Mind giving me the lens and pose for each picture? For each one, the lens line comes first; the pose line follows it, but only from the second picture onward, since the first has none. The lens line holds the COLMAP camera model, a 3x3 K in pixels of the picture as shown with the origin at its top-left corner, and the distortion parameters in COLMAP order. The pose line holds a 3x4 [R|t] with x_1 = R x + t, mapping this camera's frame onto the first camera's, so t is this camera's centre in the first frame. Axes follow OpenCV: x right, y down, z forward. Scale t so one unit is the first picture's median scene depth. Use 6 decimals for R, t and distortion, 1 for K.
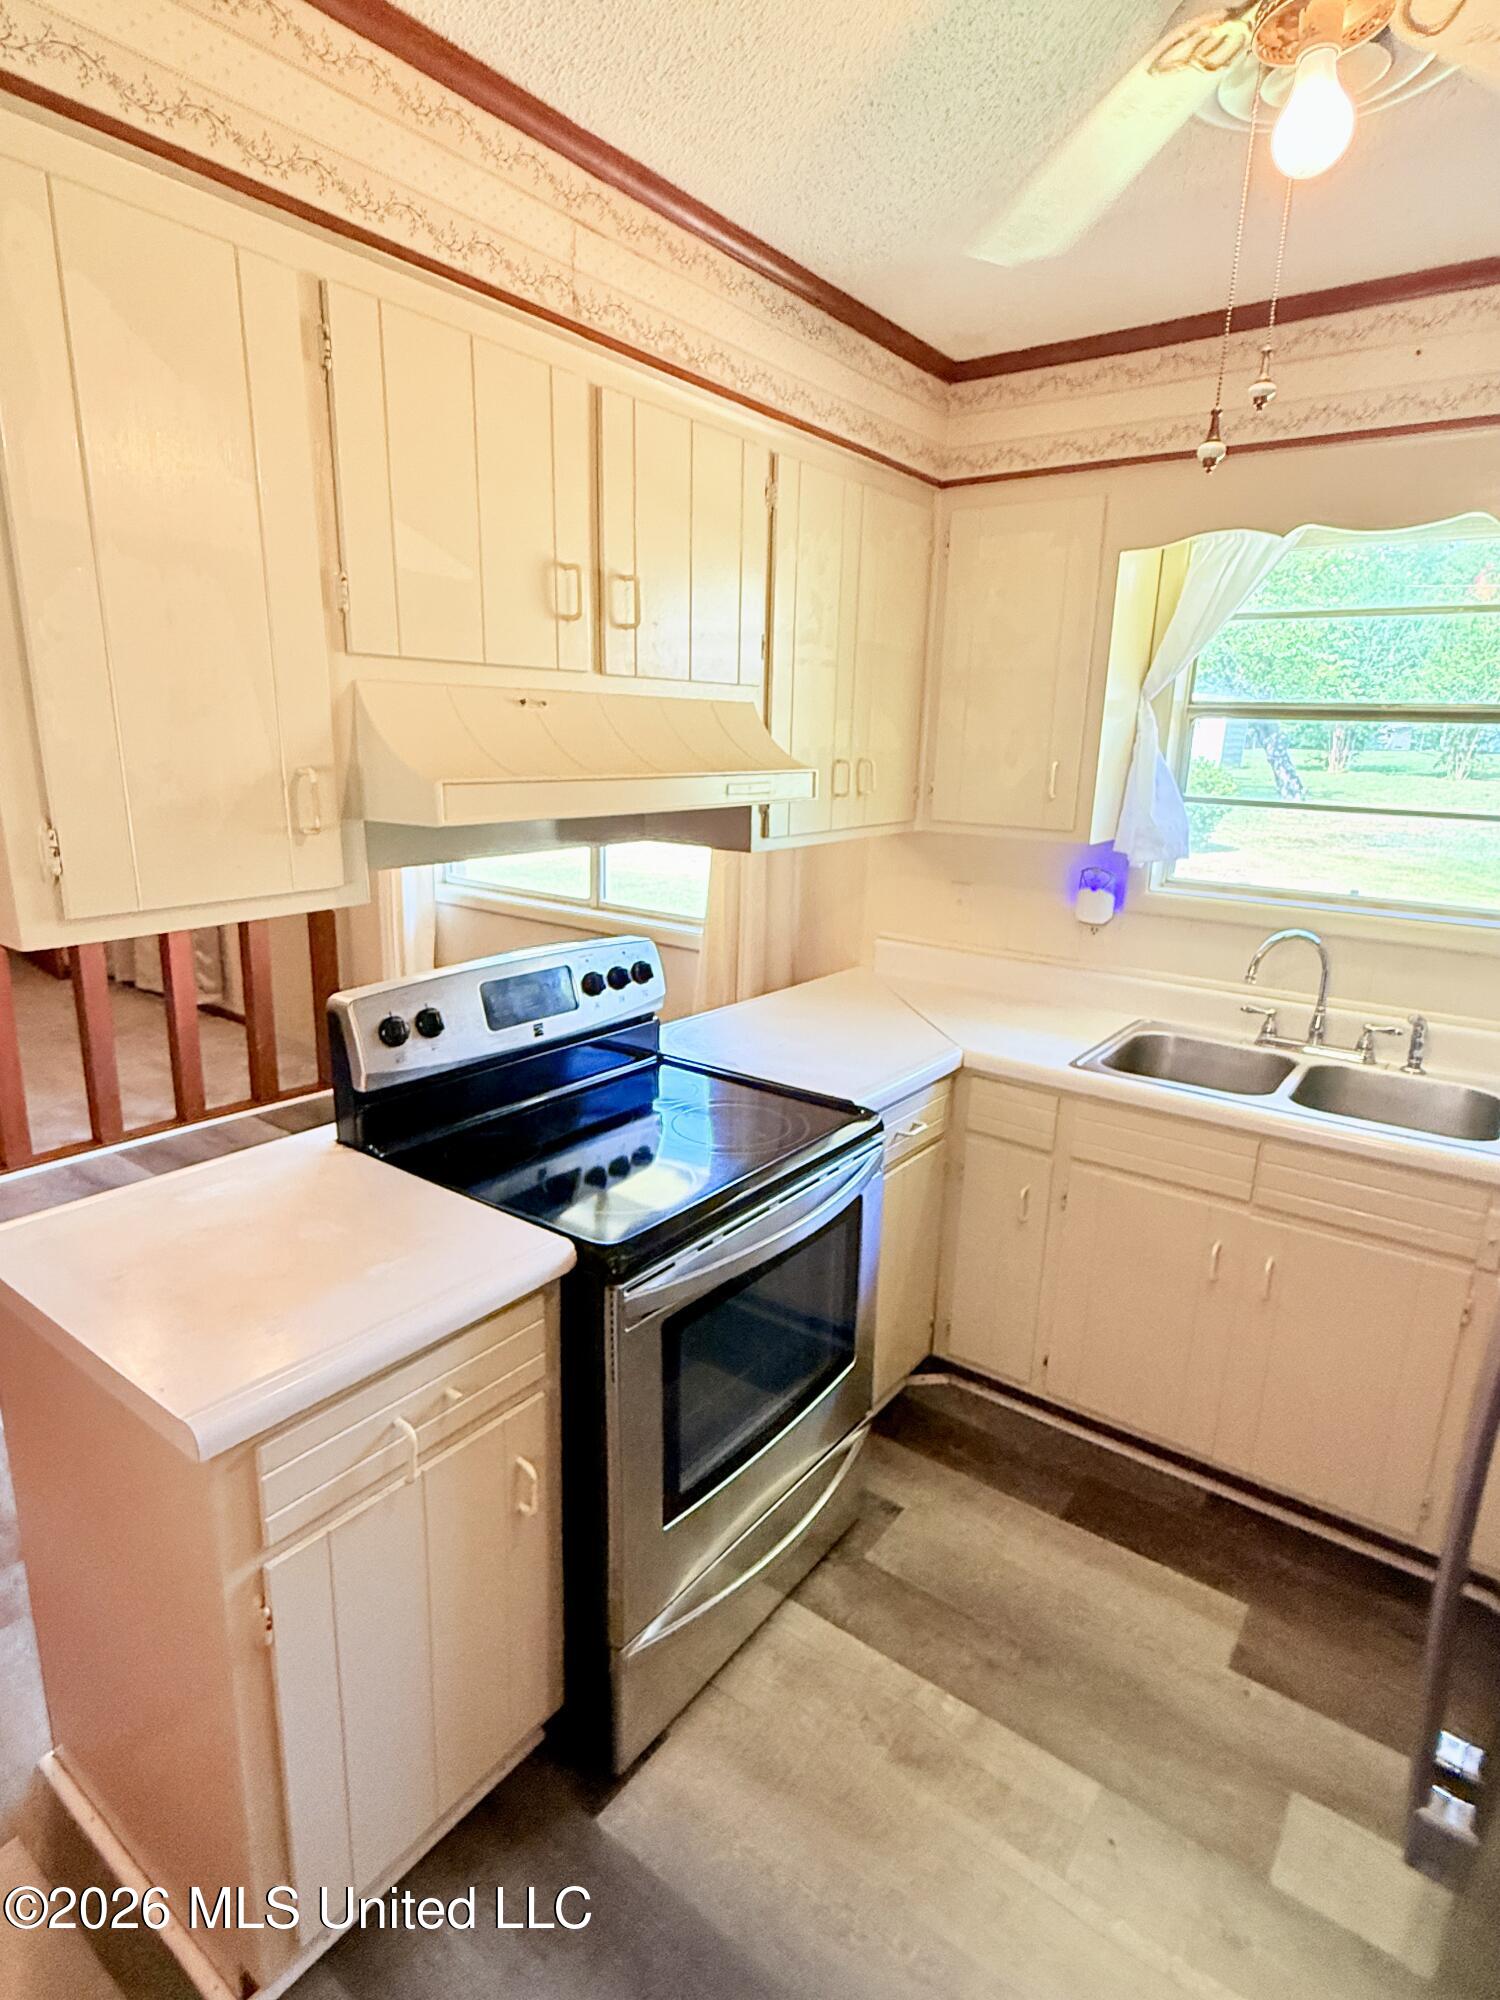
lens RADIAL K [[1059.1, 0, 745.1], [0, 1059.1, 997.8], [0, 0, 1]] dist [-0.000594, 0.000053]
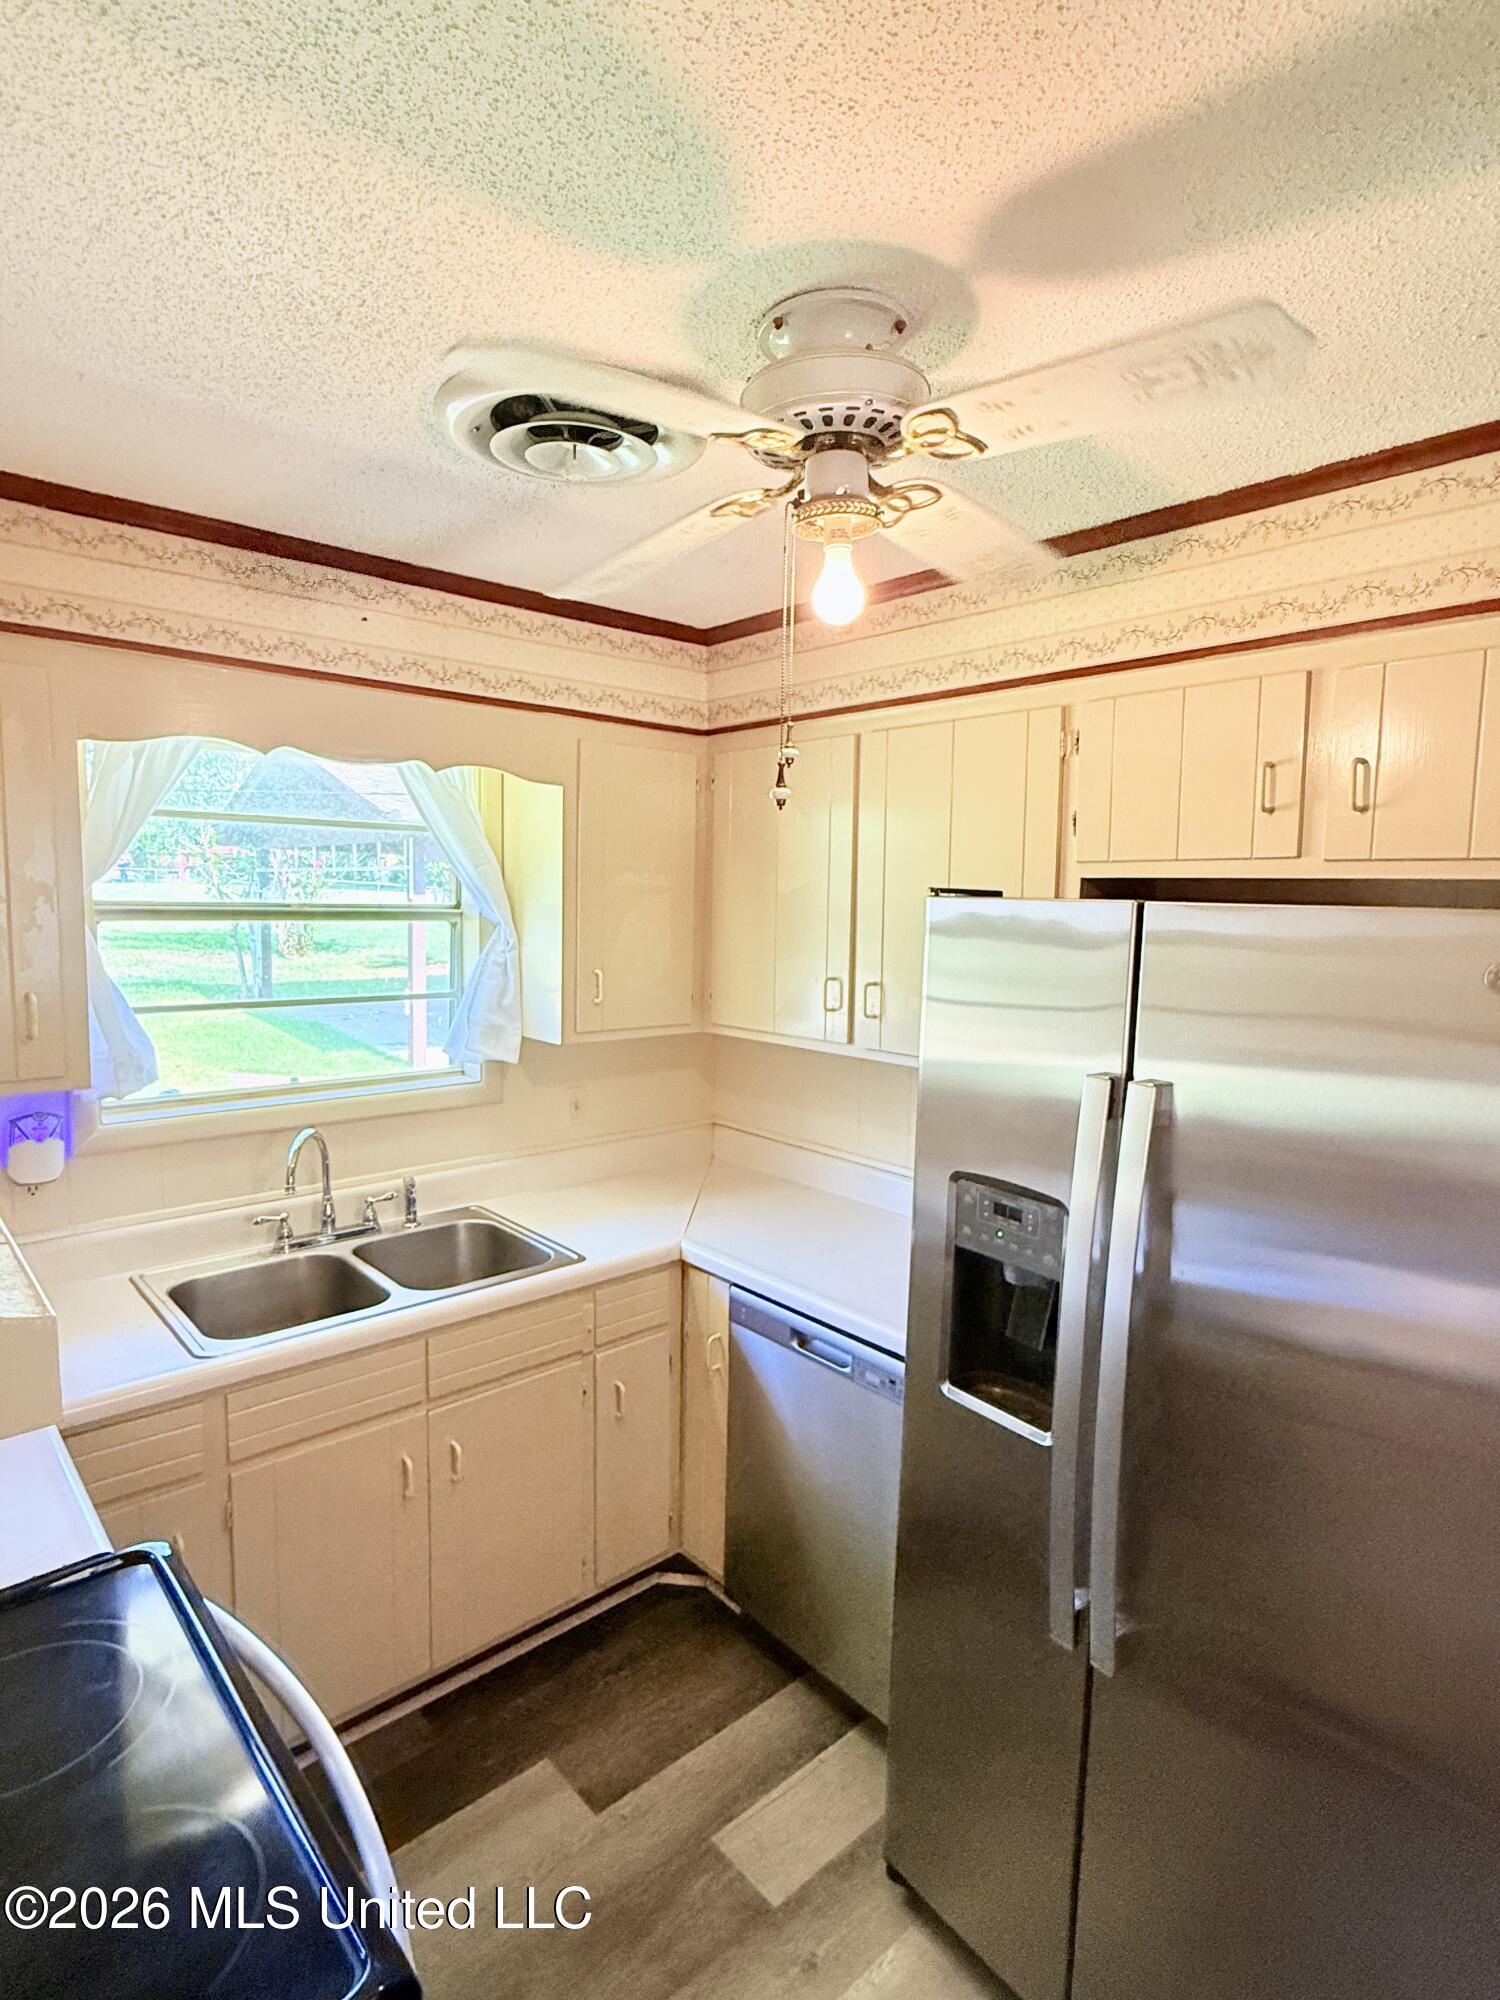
lens RADIAL K [[1059.1, 0, 746.8], [0, 1059.1, 1001.1], [0, 0, 1]] dist [-0.000594, 0.000053]
pose [[0.204999, -0.132470, 0.969756, -0.344389], [0.233300, 0.968854, 0.083029, -0.165557], [-0.950551, 0.209223, 0.229519, 0.356230]]
